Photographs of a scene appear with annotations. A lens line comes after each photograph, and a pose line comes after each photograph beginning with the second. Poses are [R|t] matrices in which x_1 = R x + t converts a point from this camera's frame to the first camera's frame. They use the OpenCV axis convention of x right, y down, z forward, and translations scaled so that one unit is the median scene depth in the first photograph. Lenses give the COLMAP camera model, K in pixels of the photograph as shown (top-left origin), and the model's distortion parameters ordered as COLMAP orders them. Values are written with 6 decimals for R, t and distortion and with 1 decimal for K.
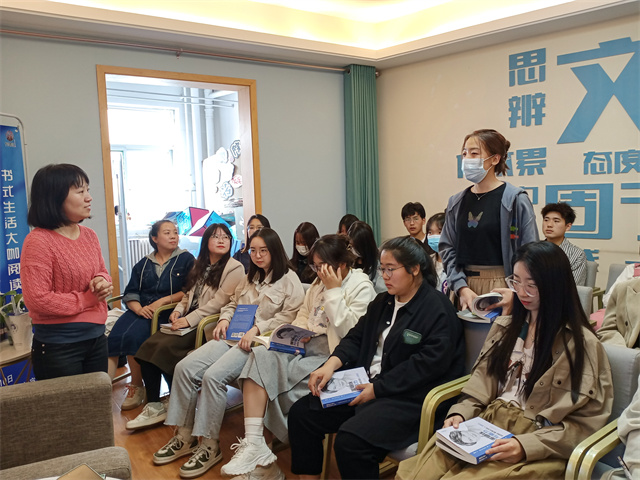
lens RADIAL K [[546.7, 0, 321.9], [0, 546.7, 232.4], [0, 0, 1]] dist [0.076916, -0.113861]
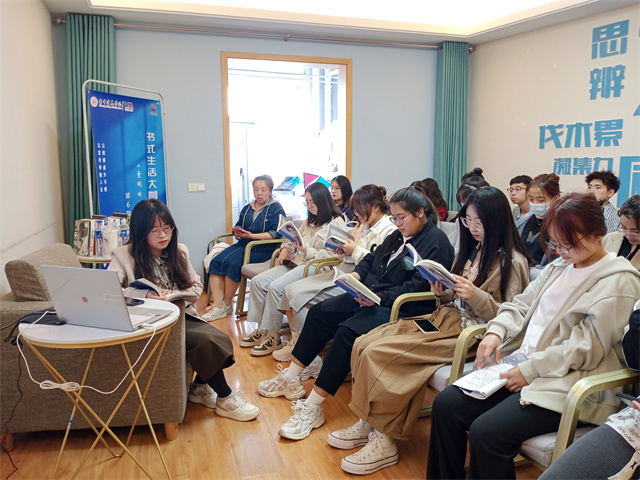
lens RADIAL K [[546.7, 0, 321.9], [0, 546.7, 232.4], [0, 0, 1]] dist [0.076916, -0.113861]
pose [[0.958489, 0.062564, -0.278181, 0.173488], [-0.051109, 0.997527, 0.048248, 0.034005], [0.280512, -0.032027, 0.959316, -0.141250]]
